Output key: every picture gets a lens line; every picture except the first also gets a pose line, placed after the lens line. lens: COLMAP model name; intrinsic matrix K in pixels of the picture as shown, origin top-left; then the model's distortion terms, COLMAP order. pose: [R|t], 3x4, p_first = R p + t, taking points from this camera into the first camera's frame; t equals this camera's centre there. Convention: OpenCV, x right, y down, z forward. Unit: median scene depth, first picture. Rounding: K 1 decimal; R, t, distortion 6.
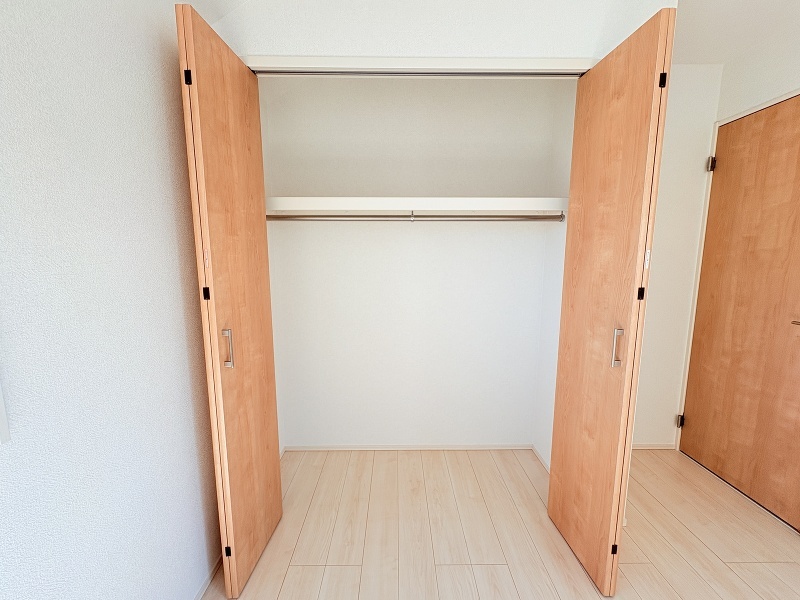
lens RADIAL K [[316.9, 0, 399.5], [0, 316.9, 300.4], [0, 0, 1]] dist [0.000860, 0.000279]
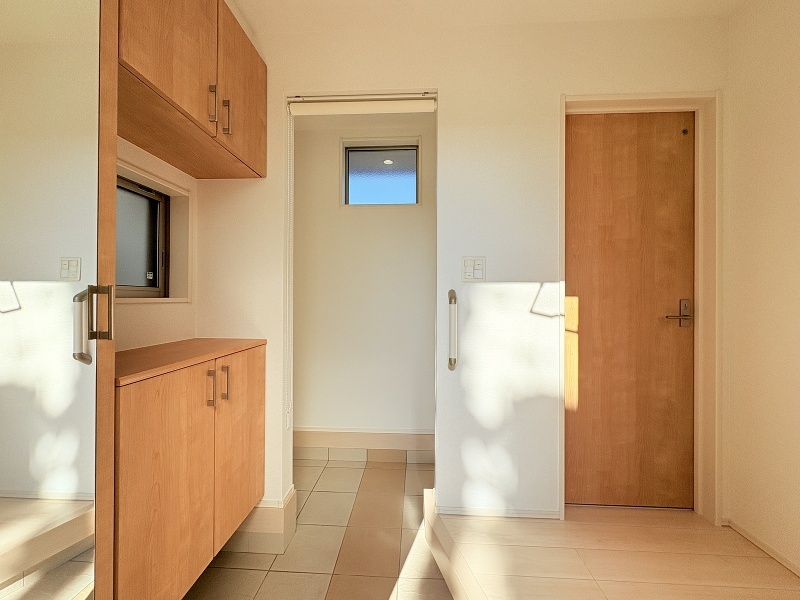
lens RADIAL K [[316.9, 0, 399.8], [0, 316.9, 297.9], [0, 0, 1]] dist [0.000860, 0.000279]
pose [[0.065703, 0.011262, 0.997776, 0.102045], [0.126365, 0.991792, -0.019516, -0.044265], [-0.989806, 0.127366, 0.063740, 1.659829]]
